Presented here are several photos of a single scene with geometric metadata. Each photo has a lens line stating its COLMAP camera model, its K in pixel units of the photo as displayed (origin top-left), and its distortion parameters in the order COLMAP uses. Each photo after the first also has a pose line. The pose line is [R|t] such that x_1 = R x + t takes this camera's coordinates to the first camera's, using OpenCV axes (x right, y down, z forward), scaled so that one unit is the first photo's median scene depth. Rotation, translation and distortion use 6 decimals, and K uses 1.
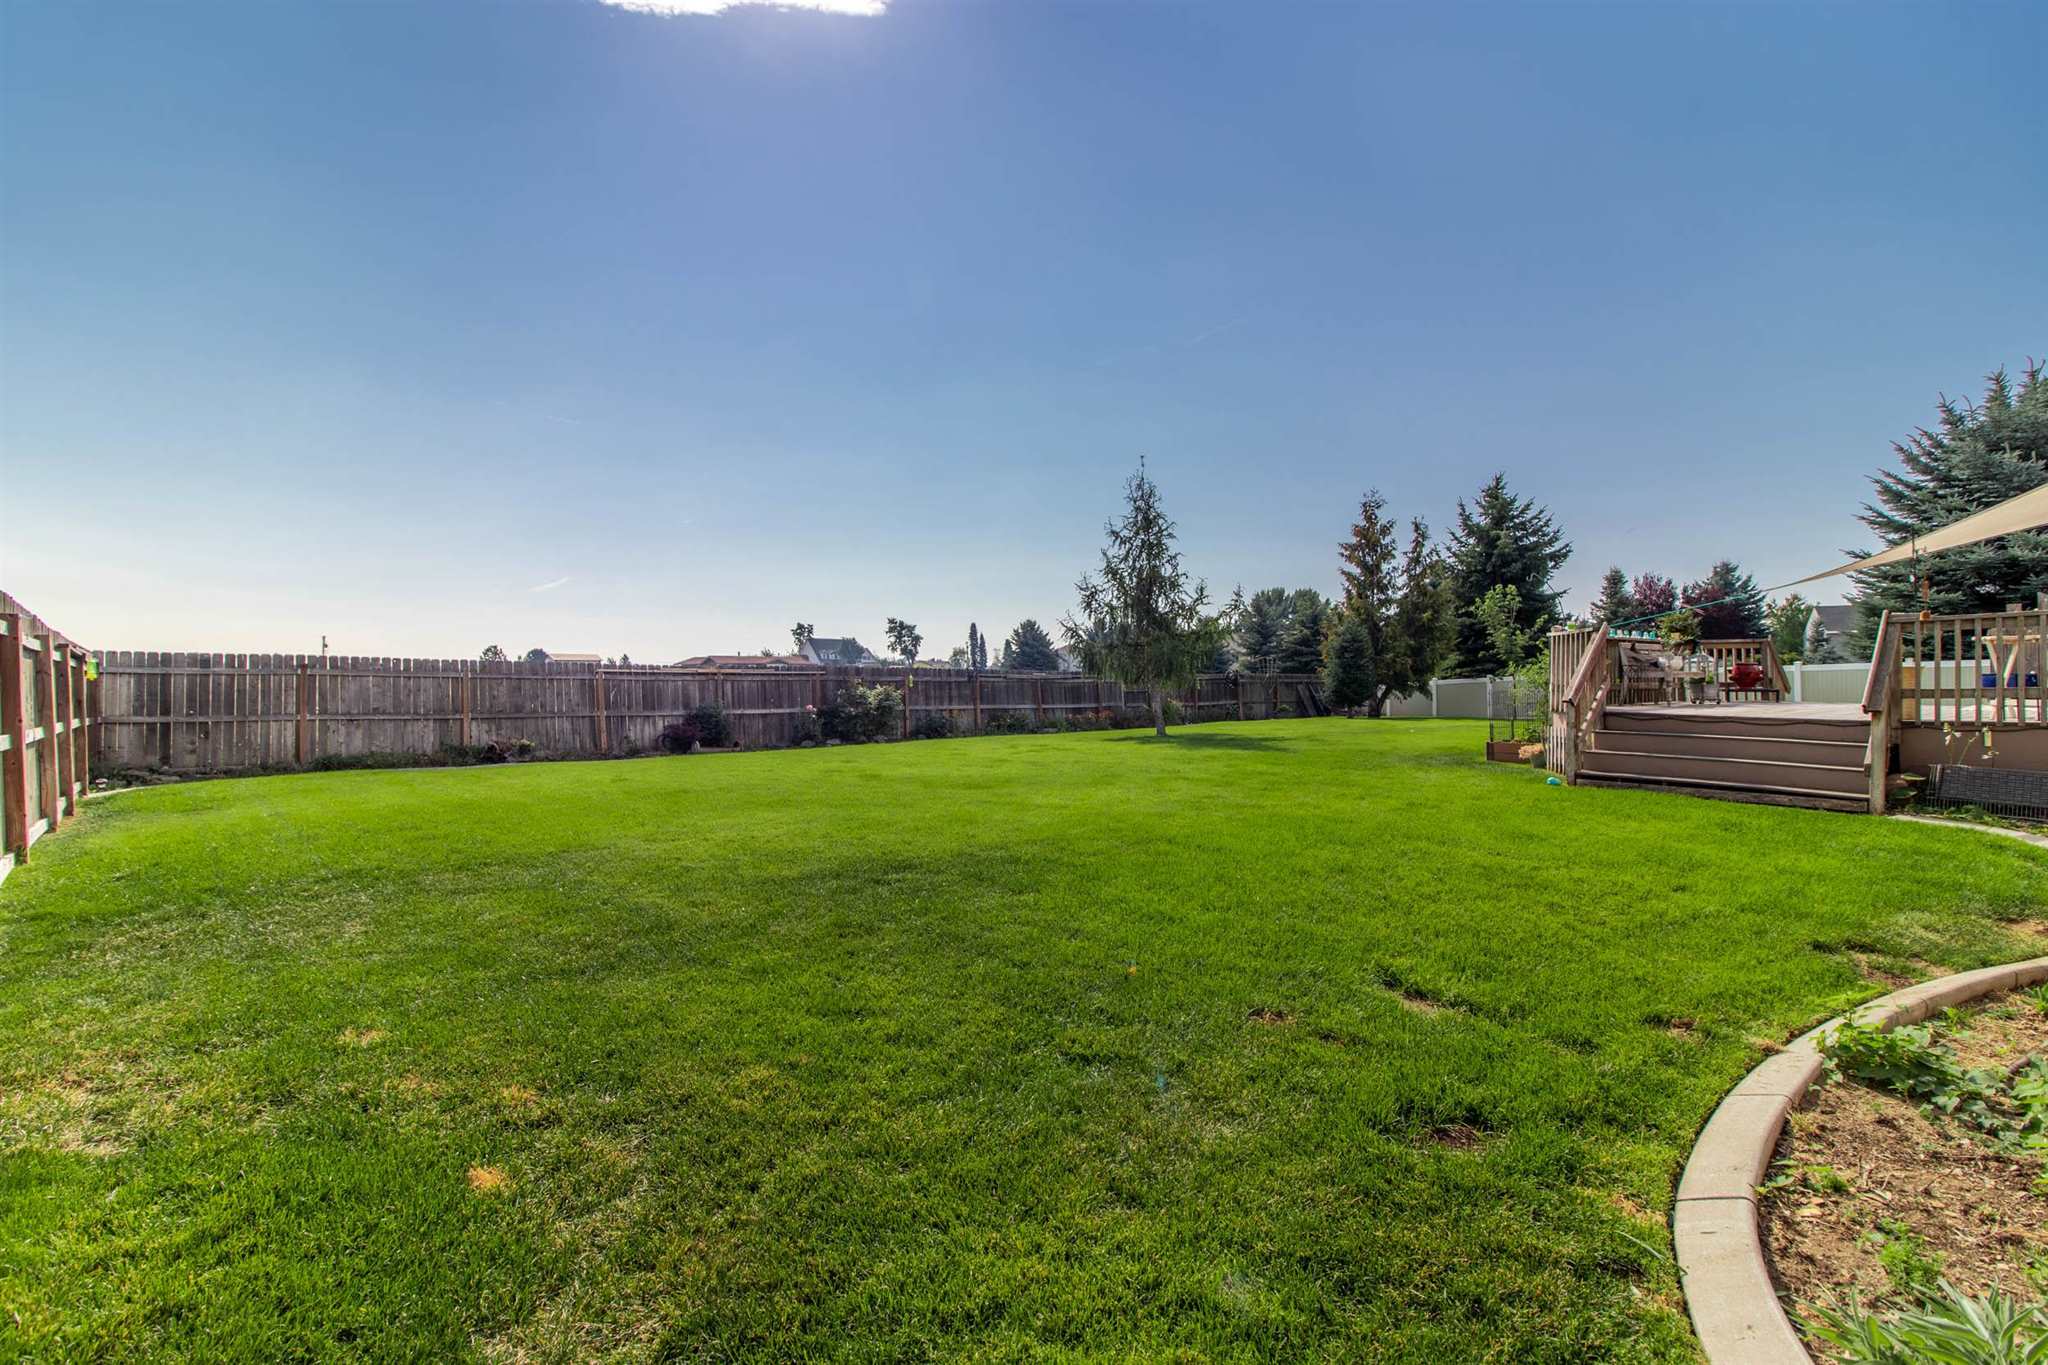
lens RADIAL K [[942.0, 0, 1025.3], [0, 942.0, 674.5], [0, 0, 1]] dist [0.002098, -0.000578]
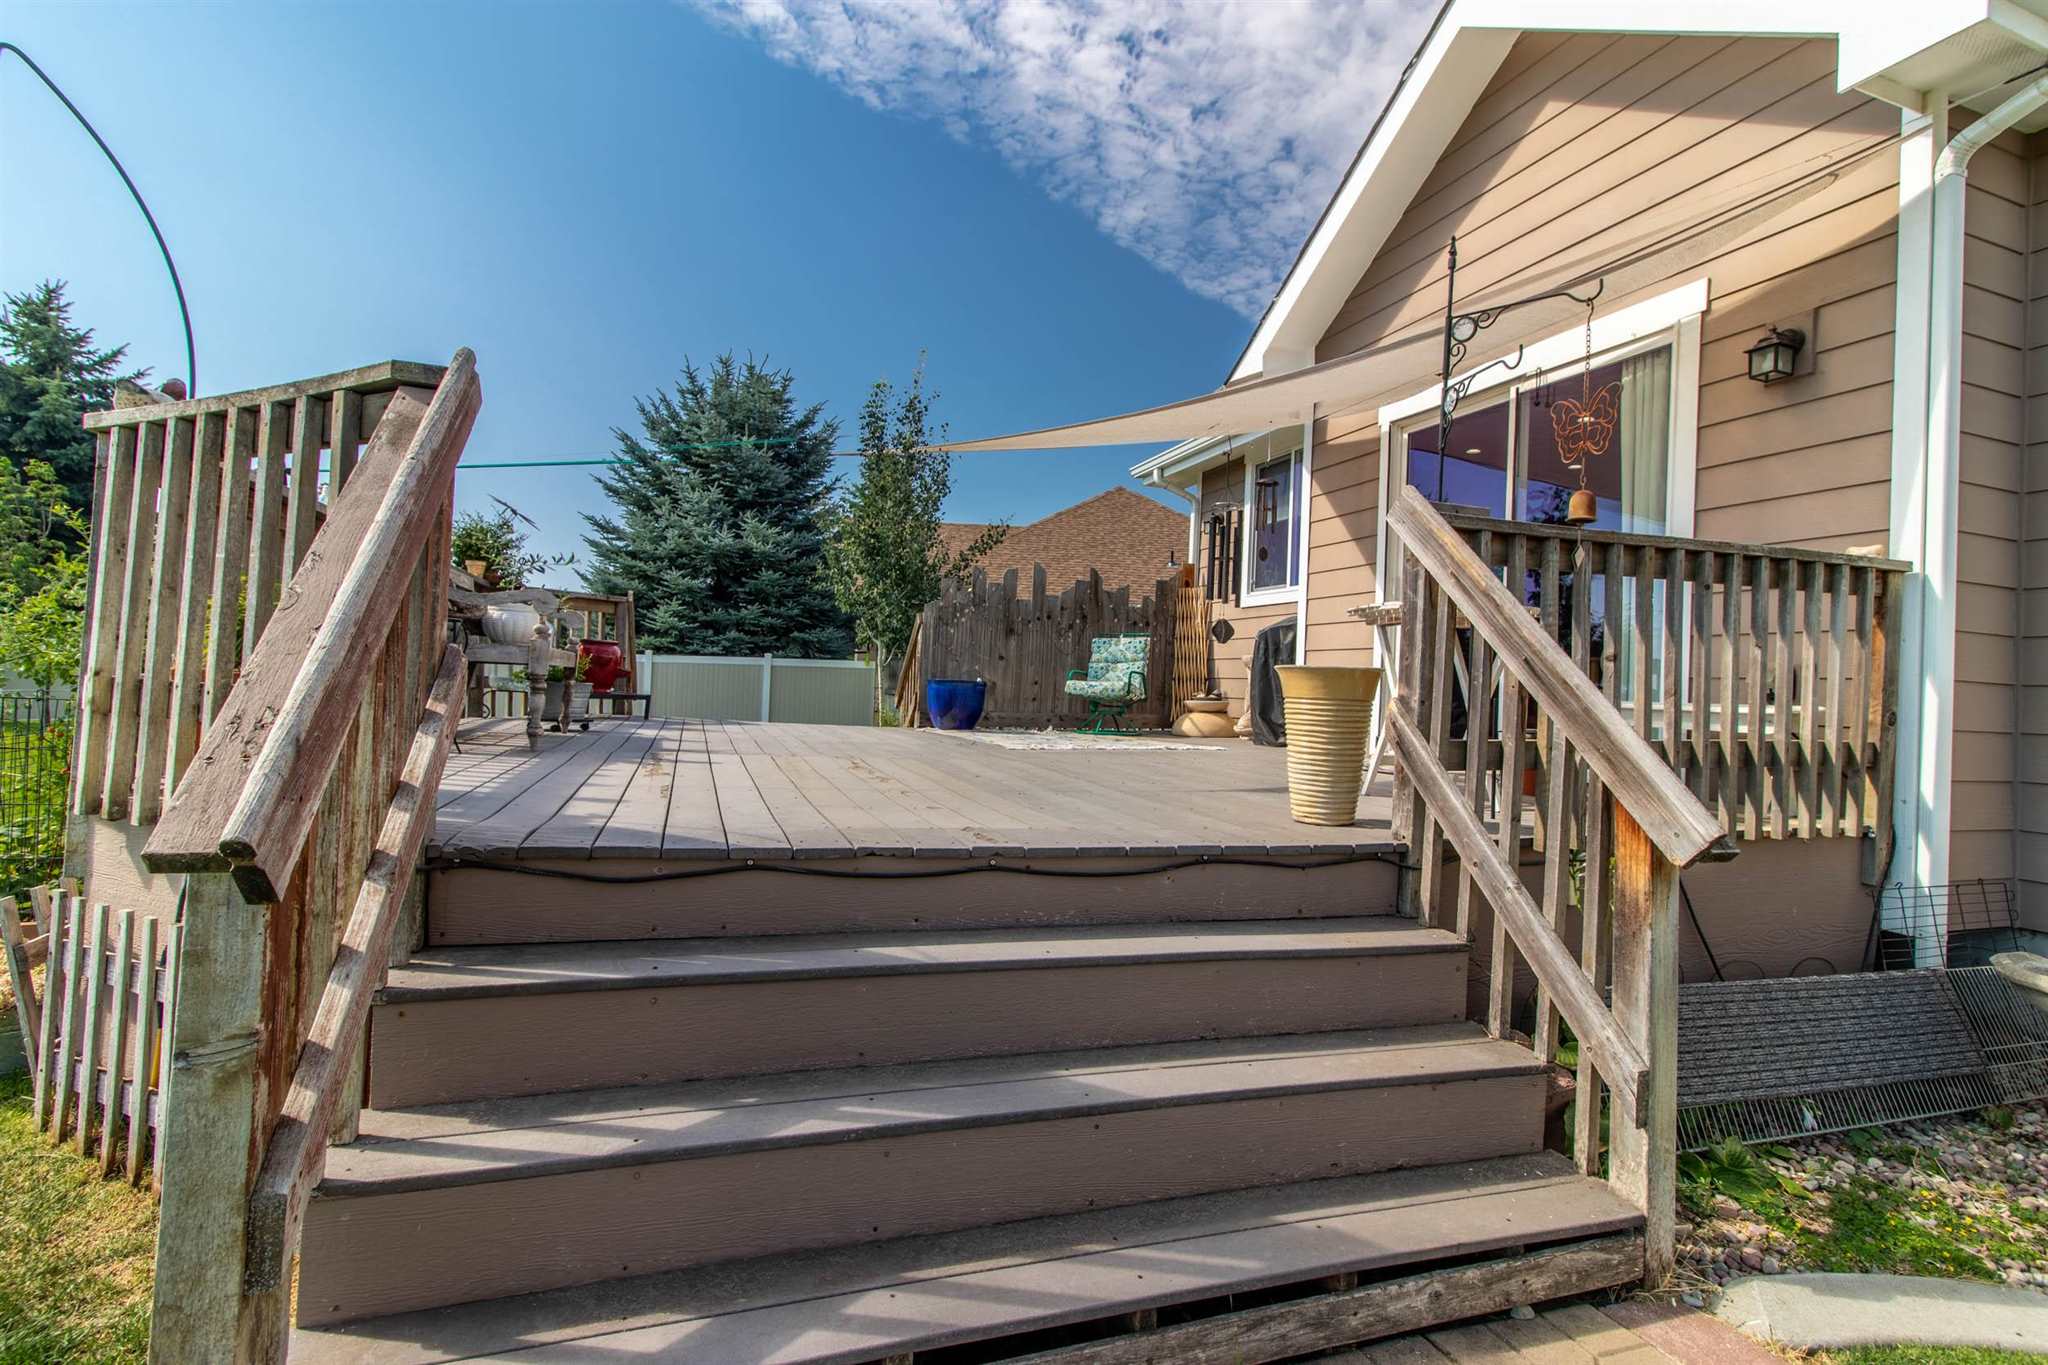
lens RADIAL K [[942.0, 0, 1037.1], [0, 942.0, 676.1], [0, 0, 1]] dist [0.002098, -0.000578]
pose [[0.299928, 0.031416, 0.953444, 0.220879], [-0.050618, 0.998574, -0.016980, 0.002414], [-0.952618, -0.043168, 0.301091, 0.387434]]
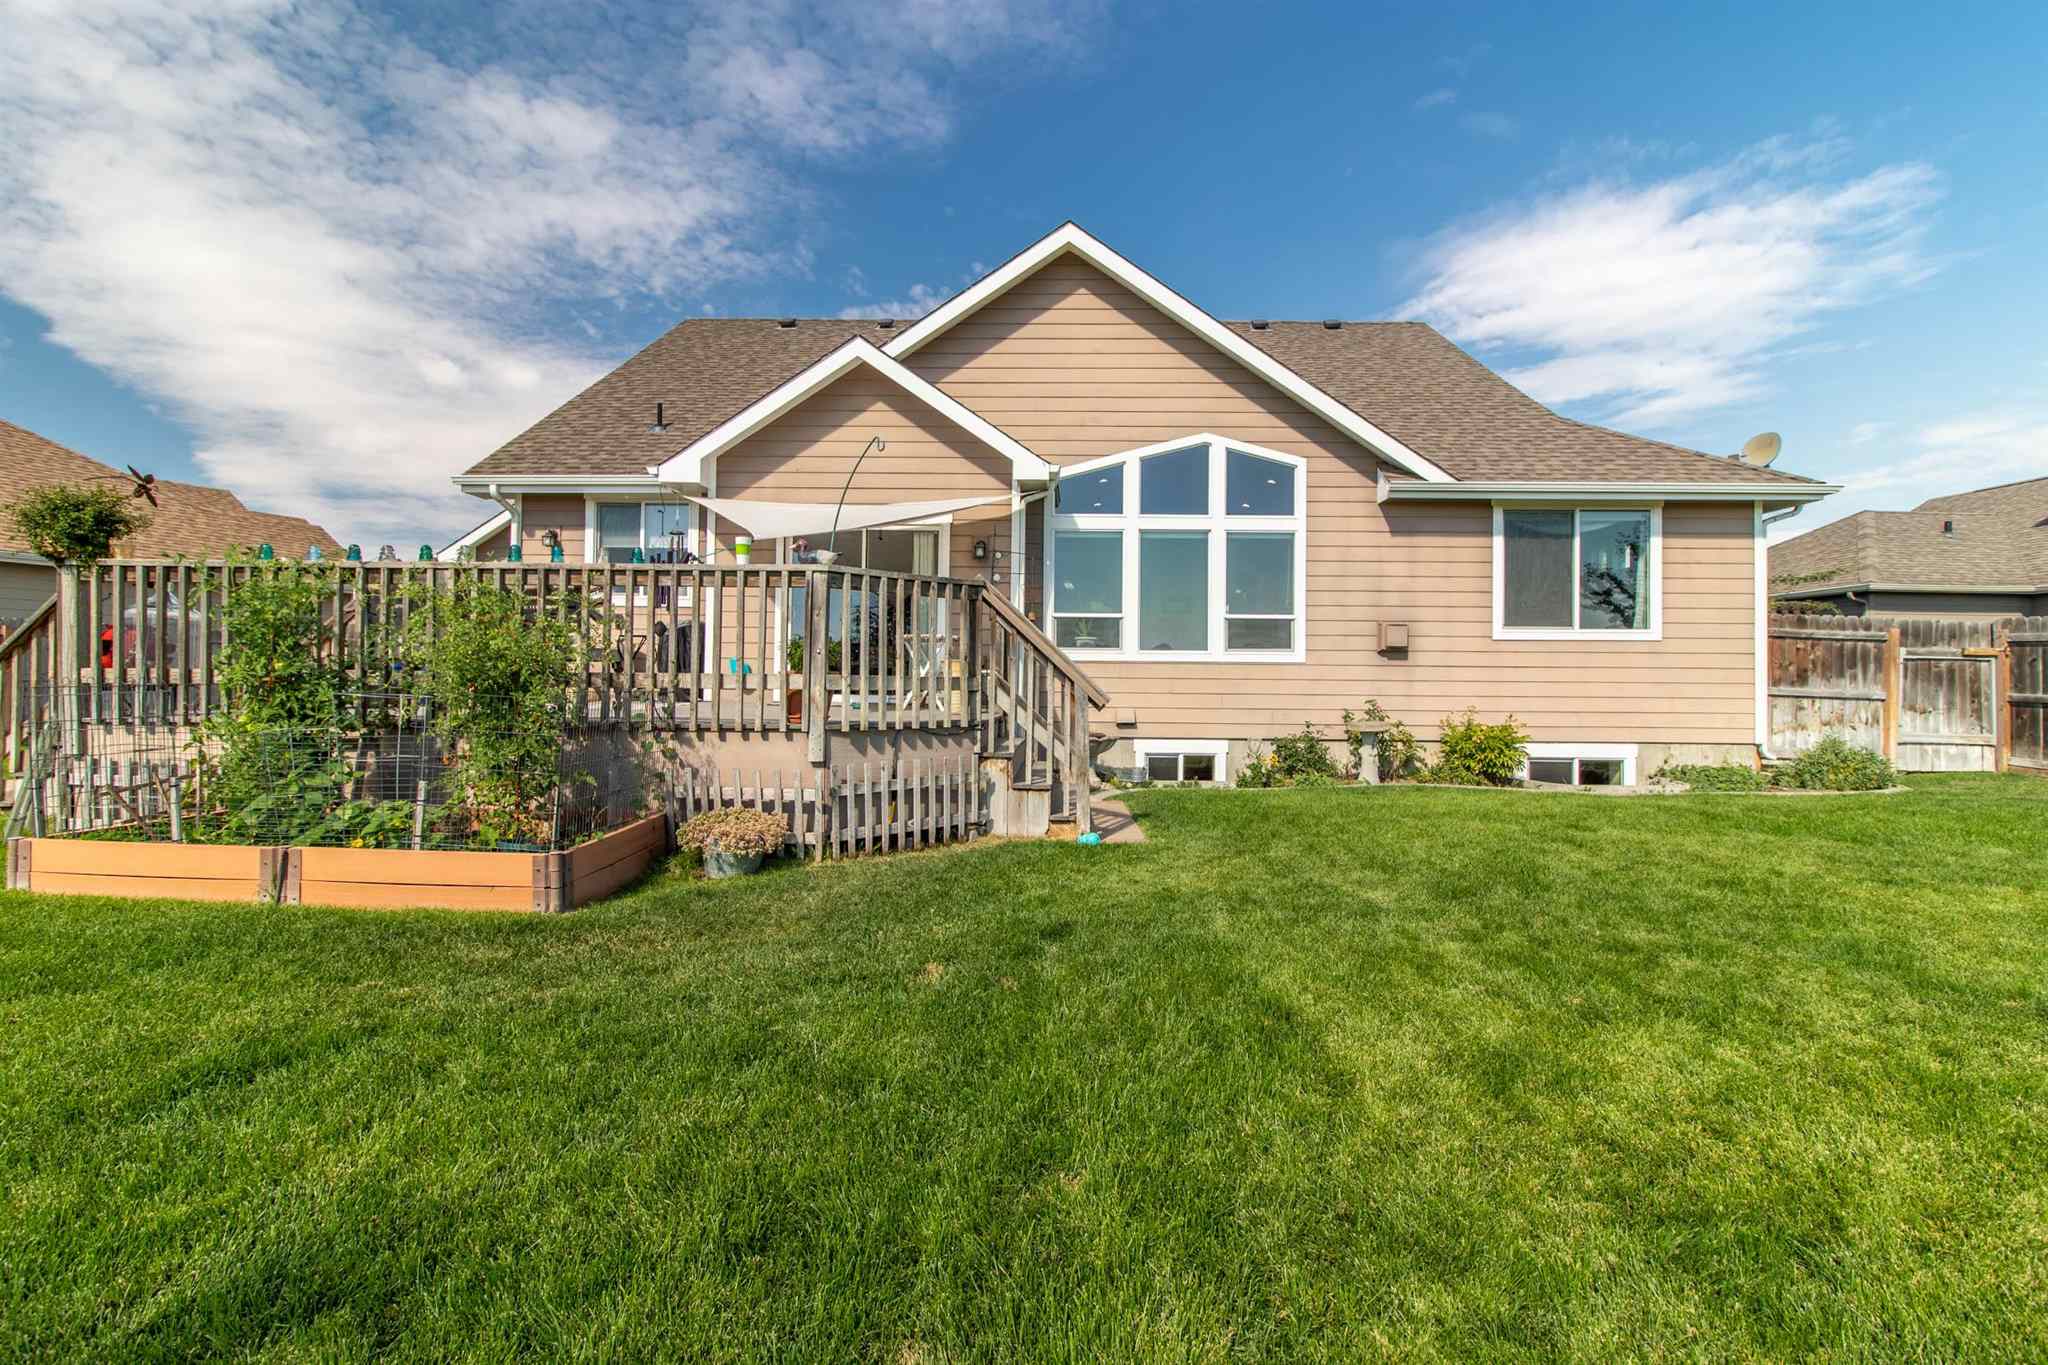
lens RADIAL K [[942.0, 0, 1029.6], [0, 942.0, 677.3], [0, 0, 1]] dist [0.002098, -0.000578]
pose [[-0.776128, 0.001530, 0.630574, 0.098194], [-0.009657, 0.999851, -0.014311, 0.008570], [-0.630502, -0.017197, -0.775997, 0.660941]]
